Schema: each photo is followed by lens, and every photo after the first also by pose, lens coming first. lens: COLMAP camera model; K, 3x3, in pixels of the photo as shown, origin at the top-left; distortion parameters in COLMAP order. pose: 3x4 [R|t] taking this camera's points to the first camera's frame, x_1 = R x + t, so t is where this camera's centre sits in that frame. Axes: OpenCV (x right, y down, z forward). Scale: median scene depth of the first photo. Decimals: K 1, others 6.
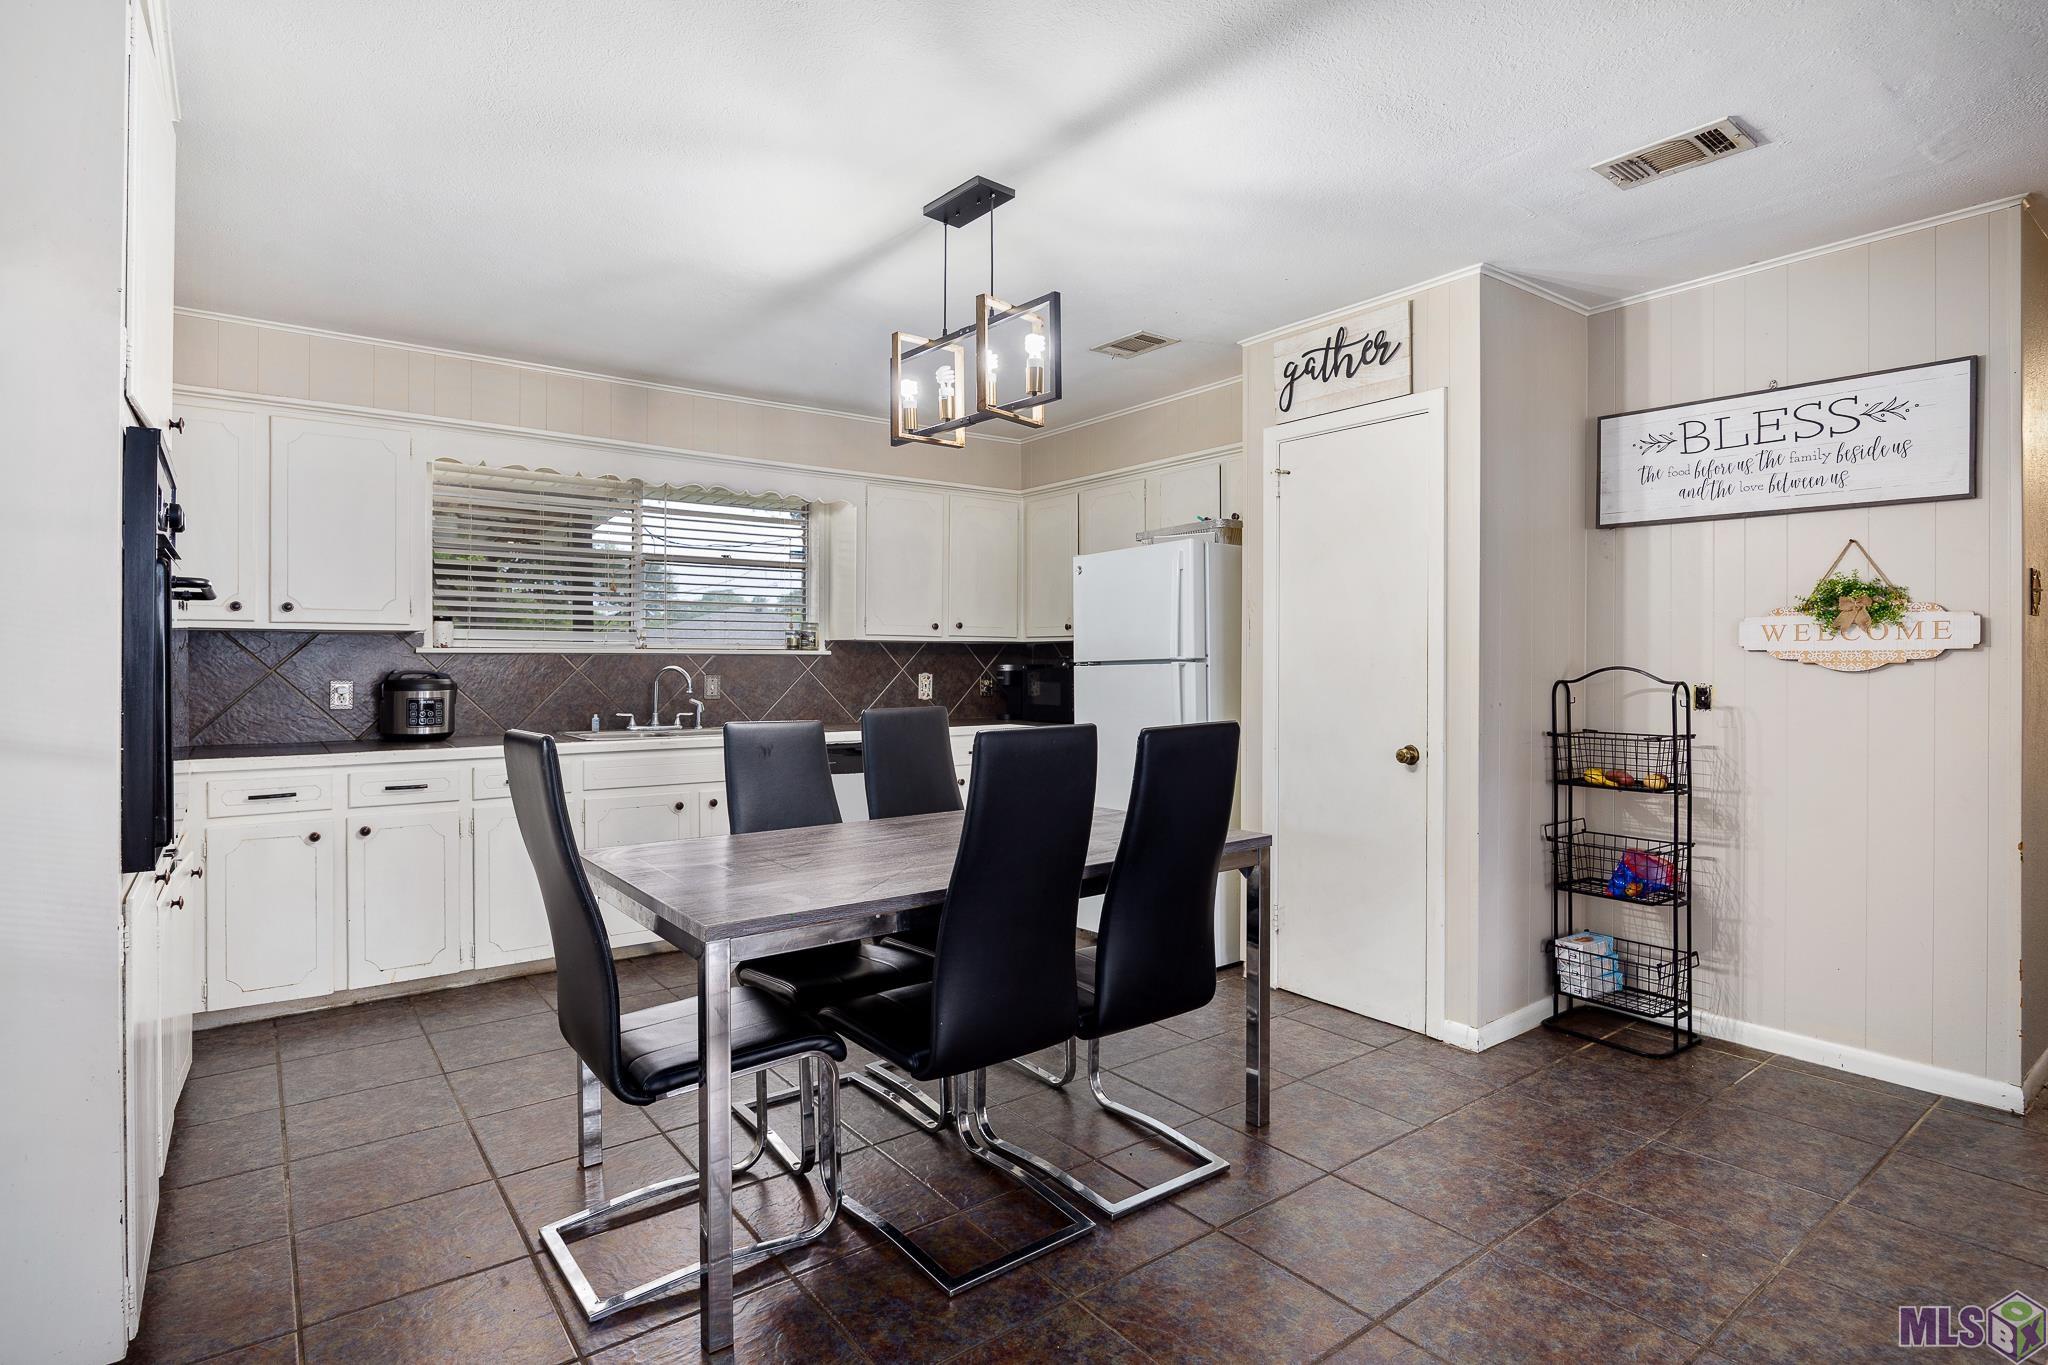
lens RADIAL K [[1033.3, 0, 1026.0], [0, 1033.3, 654.7], [0, 0, 1]] dist [-0.000693, -0.000129]
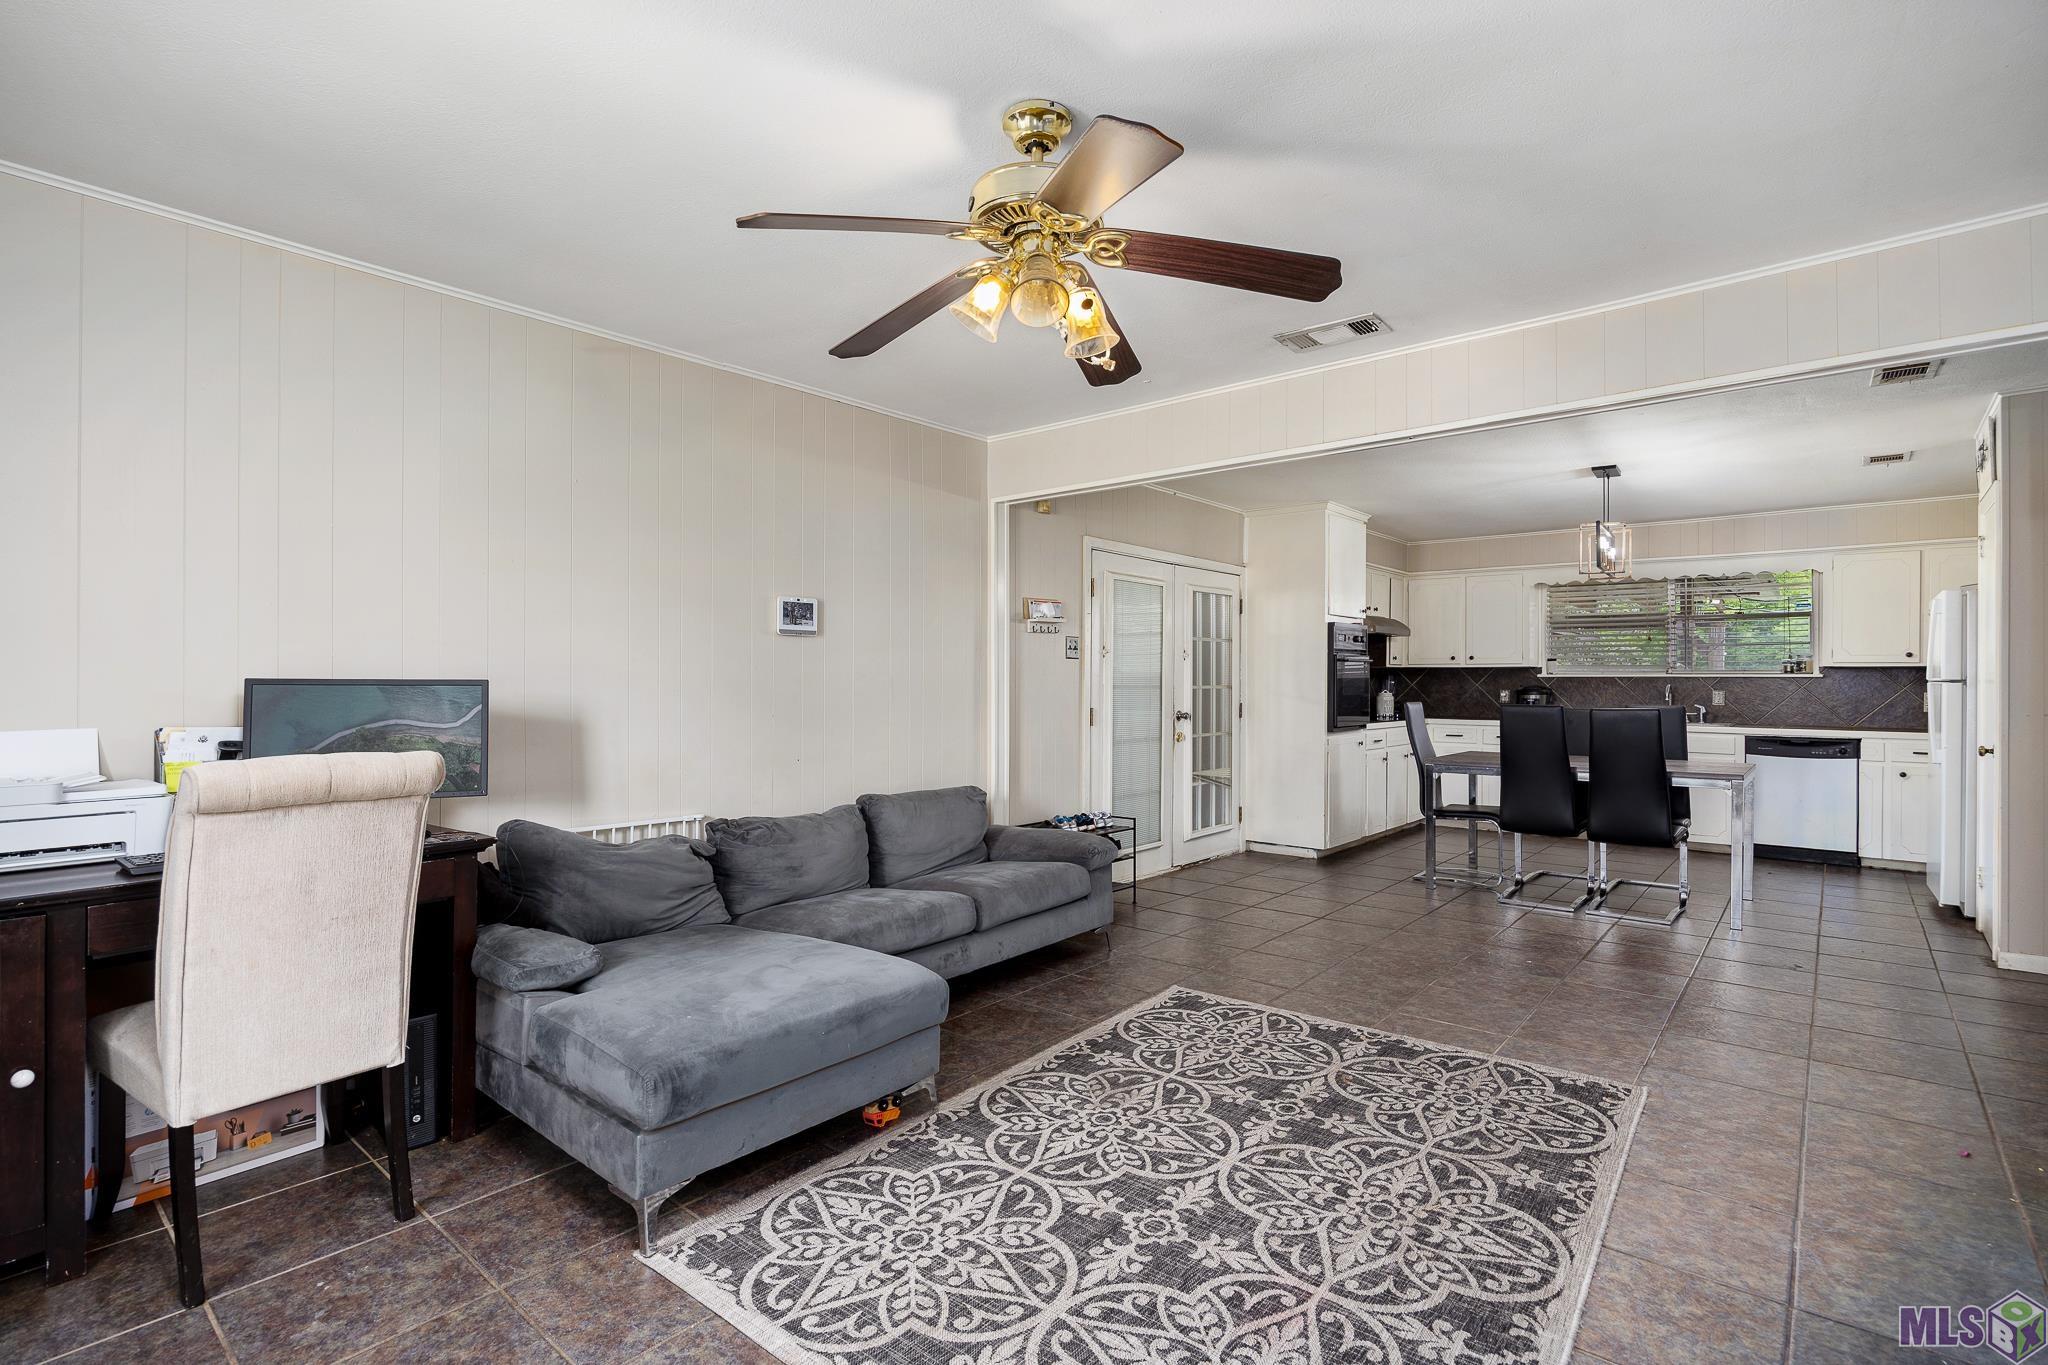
lens RADIAL K [[964.3, 0, 1024.0], [0, 964.3, 682.5], [0, 0, 1]] dist [0.000189, 0.000012]
pose [[0.212739, -0.004210, -0.977100, 1.036378], [-0.002319, 0.999986, -0.004814, 0.019642], [0.977106, 0.003290, 0.212727, -0.395518]]
